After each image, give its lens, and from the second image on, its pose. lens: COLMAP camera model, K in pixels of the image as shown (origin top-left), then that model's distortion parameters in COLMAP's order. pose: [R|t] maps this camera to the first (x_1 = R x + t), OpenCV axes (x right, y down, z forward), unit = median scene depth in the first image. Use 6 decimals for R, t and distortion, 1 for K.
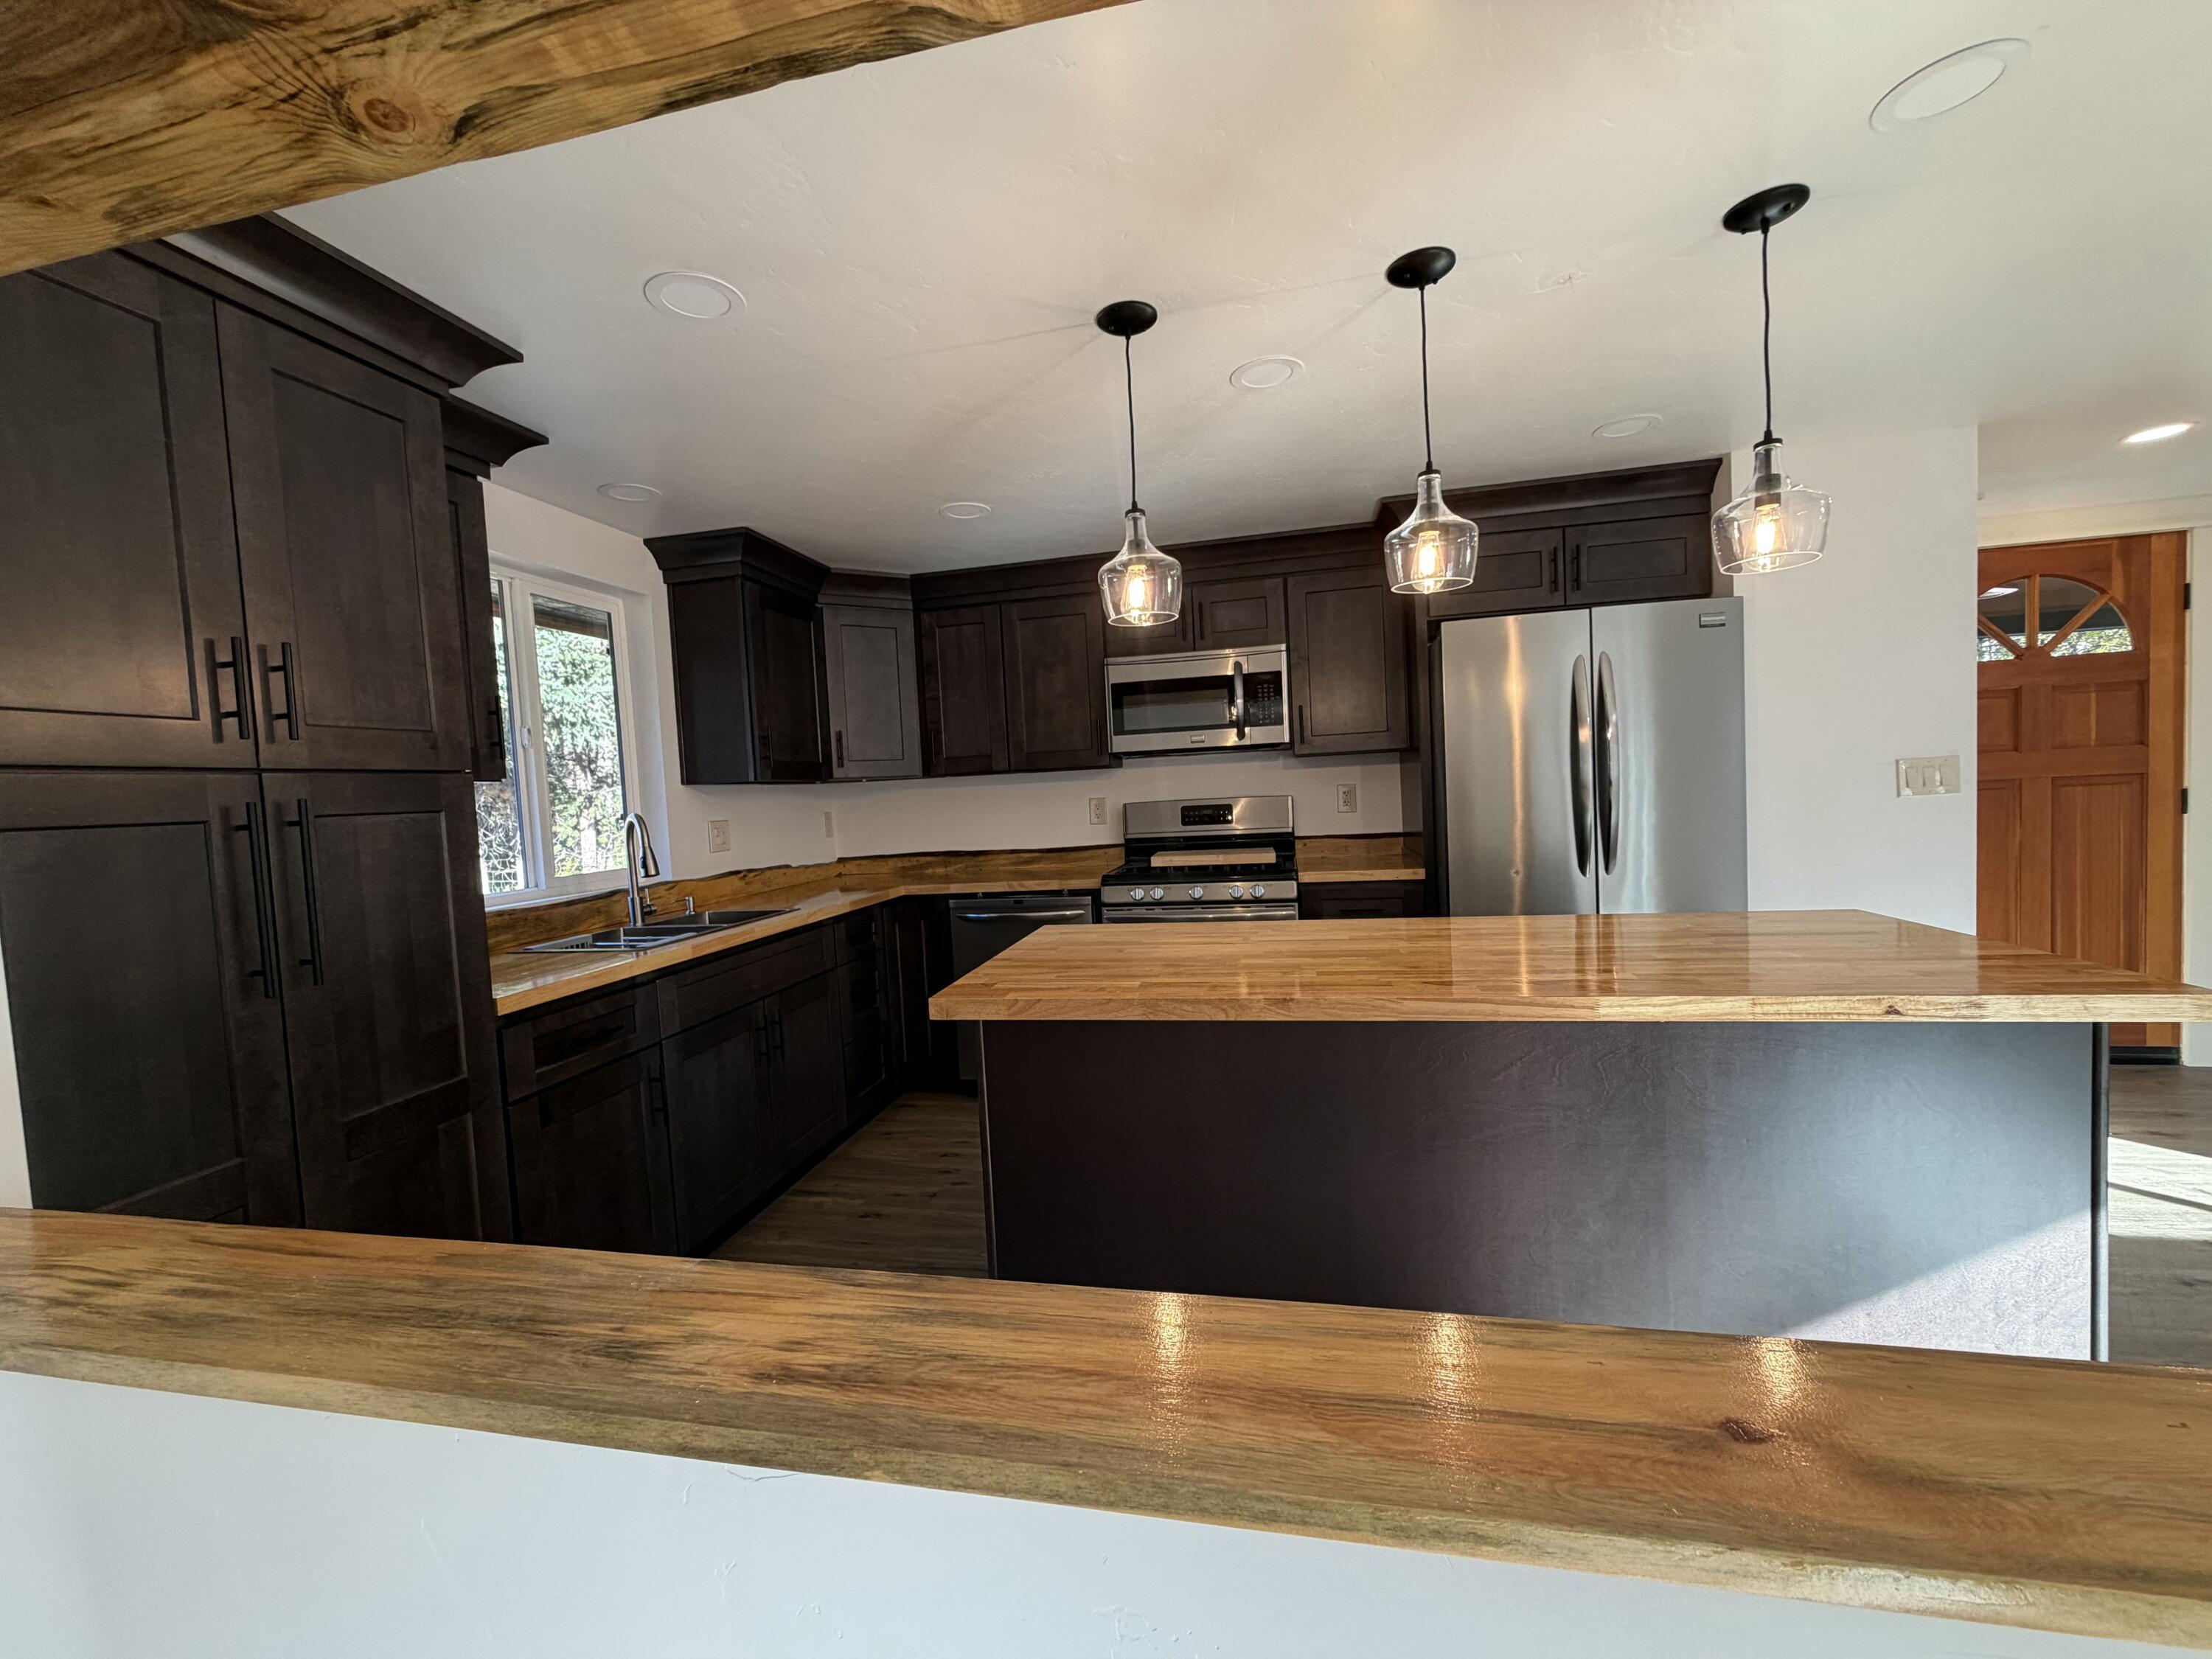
lens RADIAL K [[883.0, 0, 1096.5], [0, 883.0, 827.9], [0, 0, 1]] dist [0.001823, 0.000463]
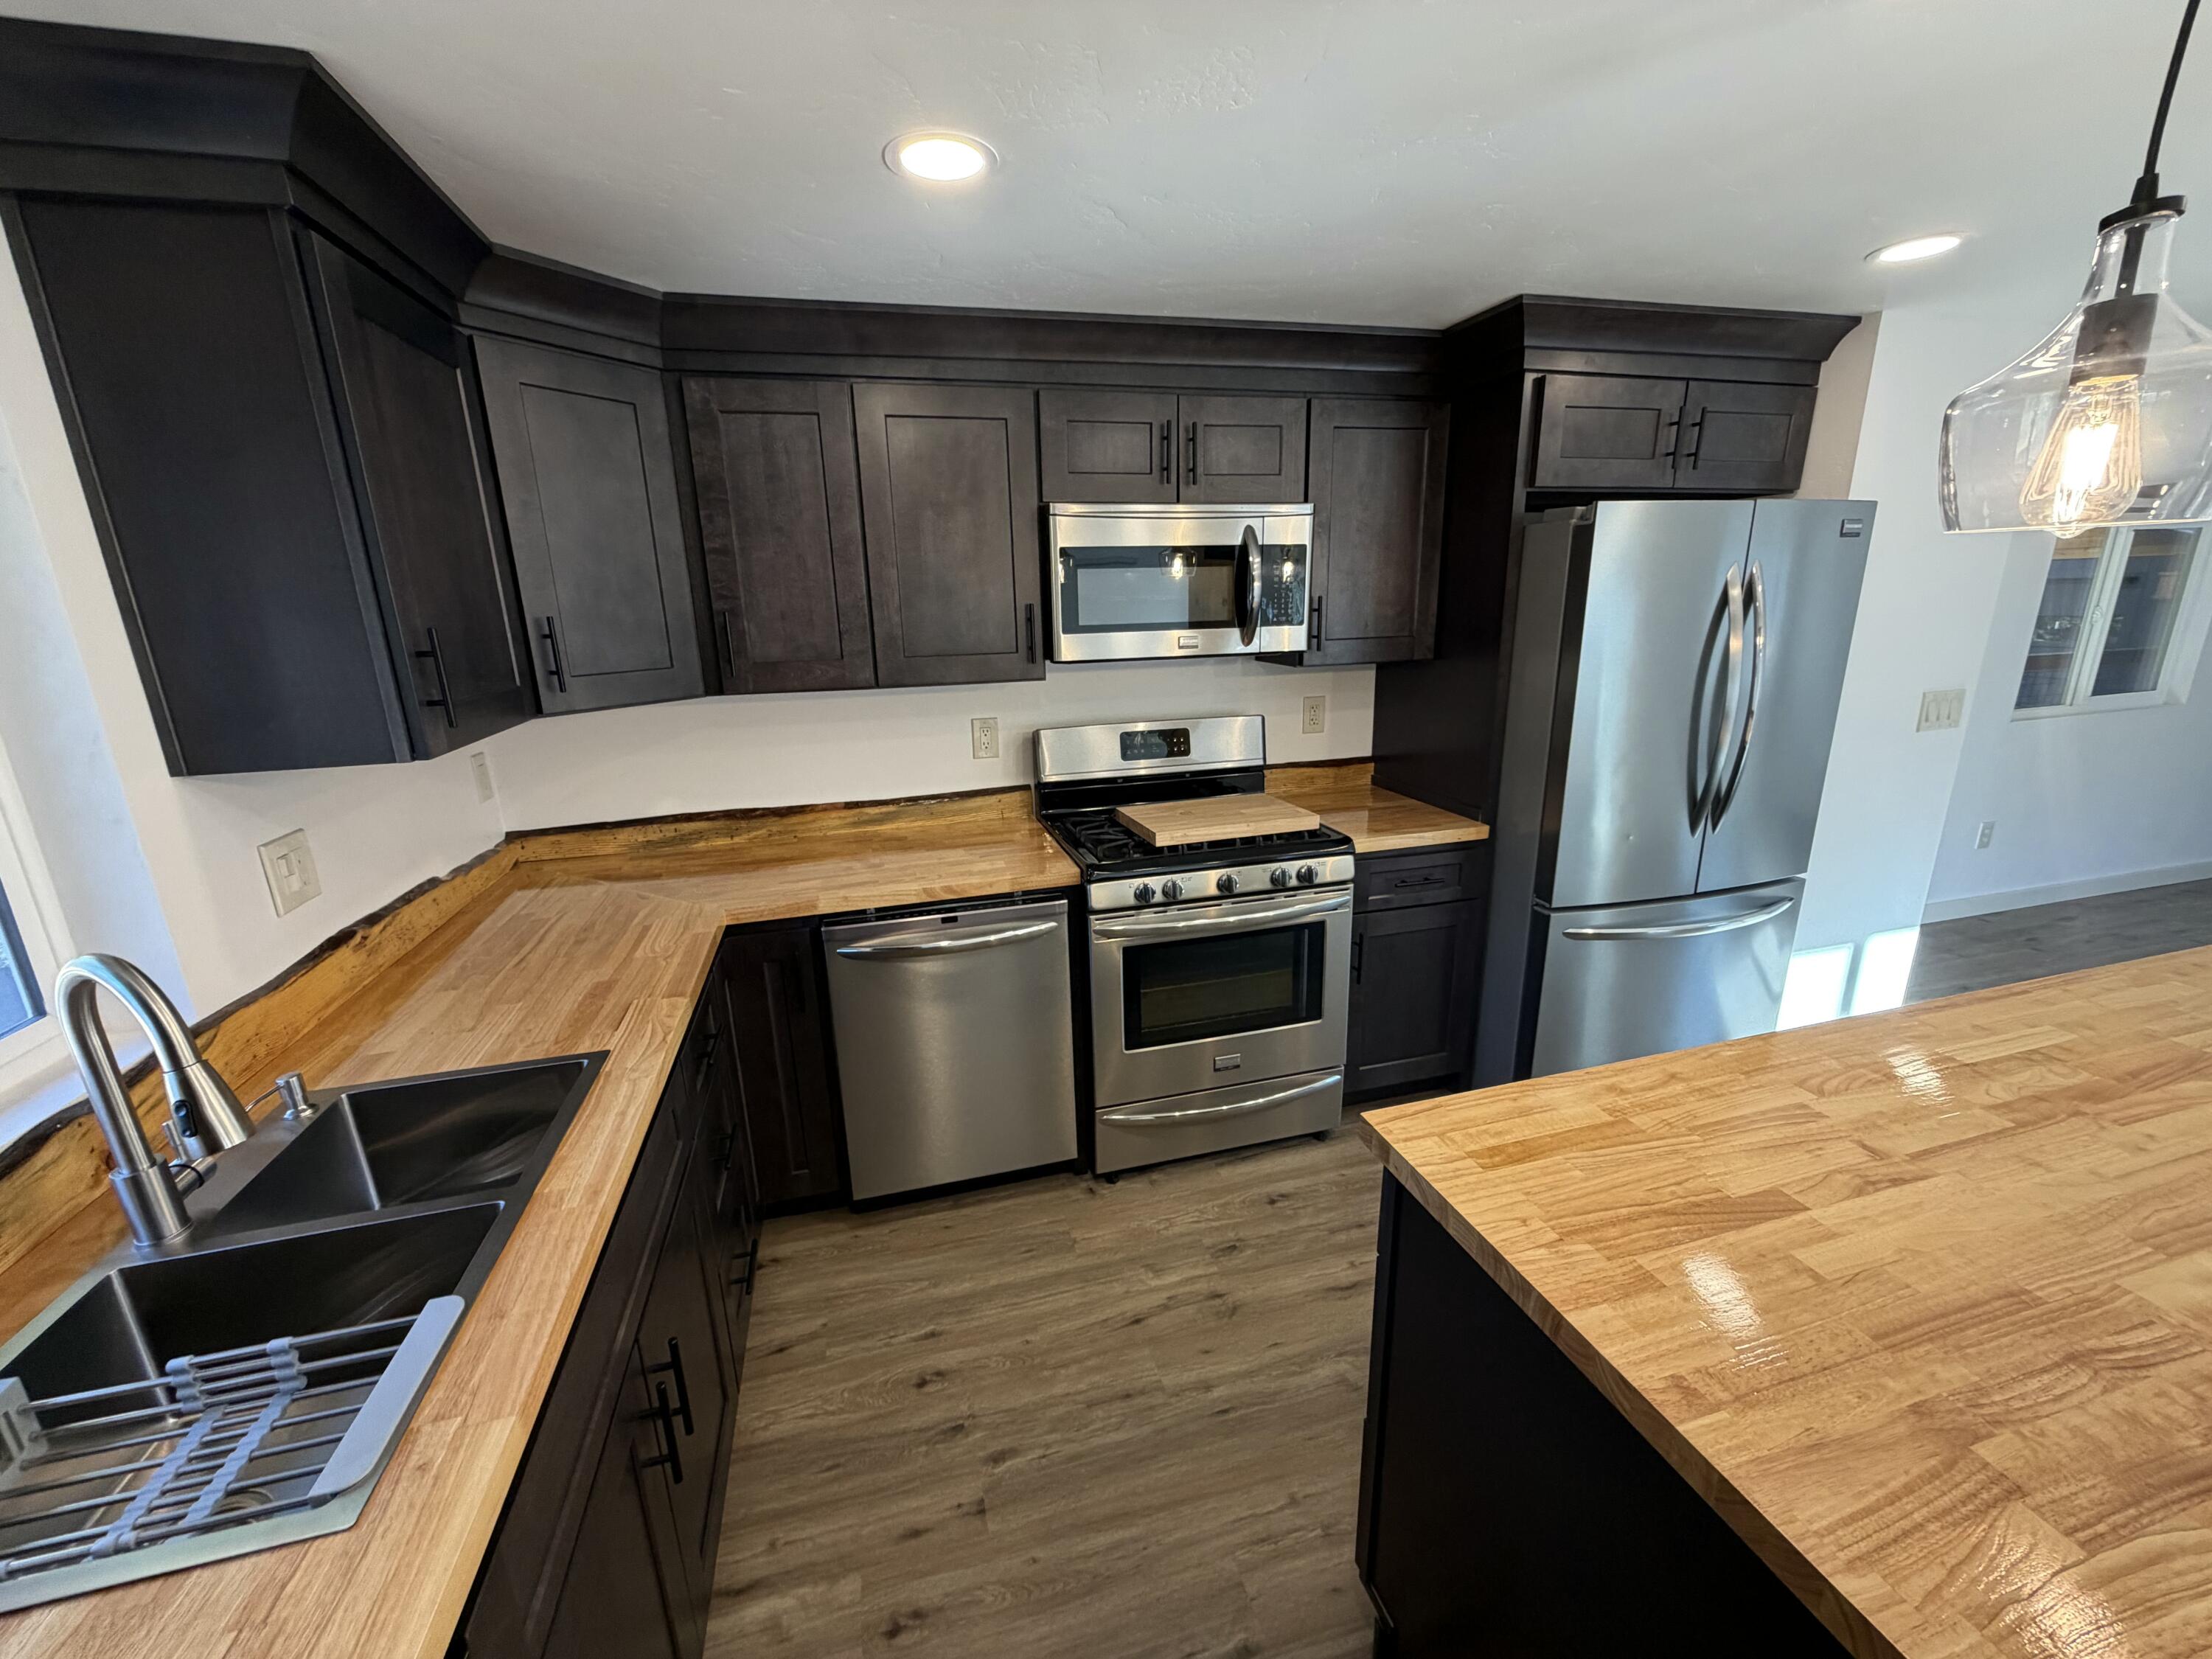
lens RADIAL K [[883.0, 0, 1097.1], [0, 883.0, 826.0], [0, 0, 1]] dist [0.001823, 0.000463]
pose [[0.888013, -0.089197, 0.451084, -0.261831], [0.000838, 0.981317, 0.192396, -0.093466], [-0.459818, -0.170472, 0.871497, 0.430331]]
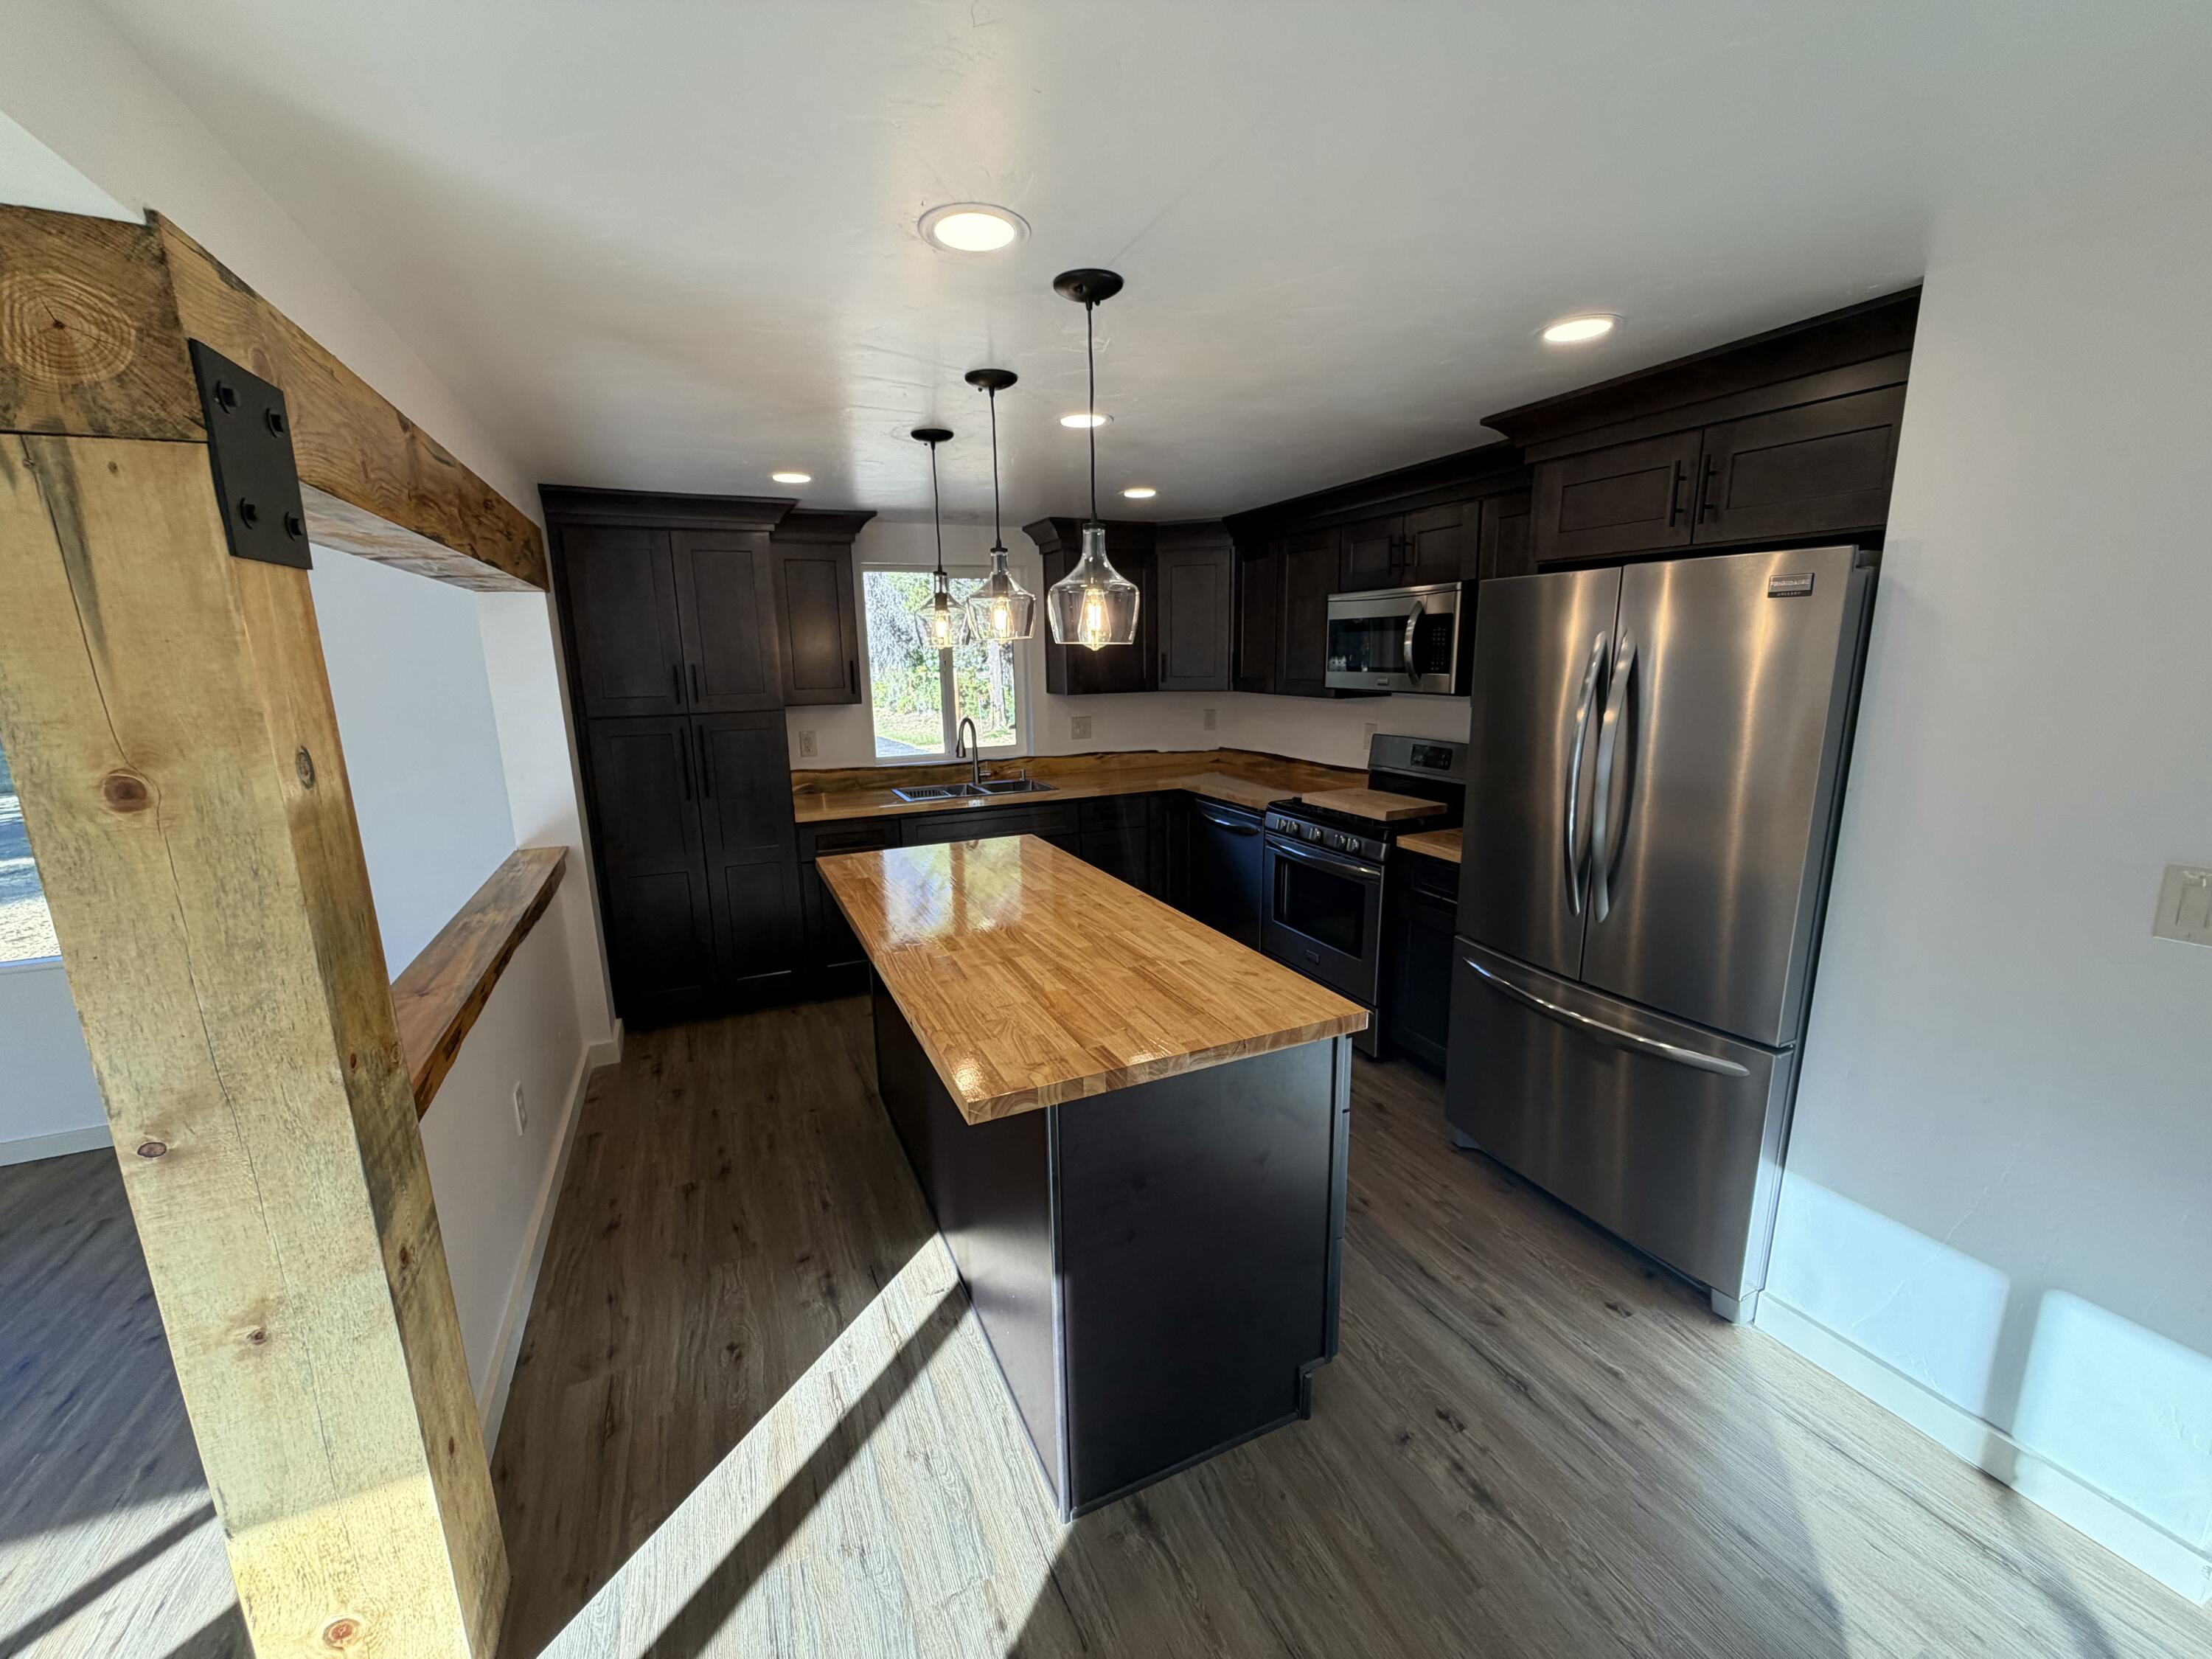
lens RADIAL K [[883.0, 0, 1097.7], [0, 883.0, 831.4], [0, 0, 1]] dist [0.001823, 0.000463]
pose [[0.587563, 0.204354, -0.782949, 0.733304], [-0.047364, 0.974612, 0.218835, -0.139066], [0.807791, -0.091495, 0.582324, 0.162126]]
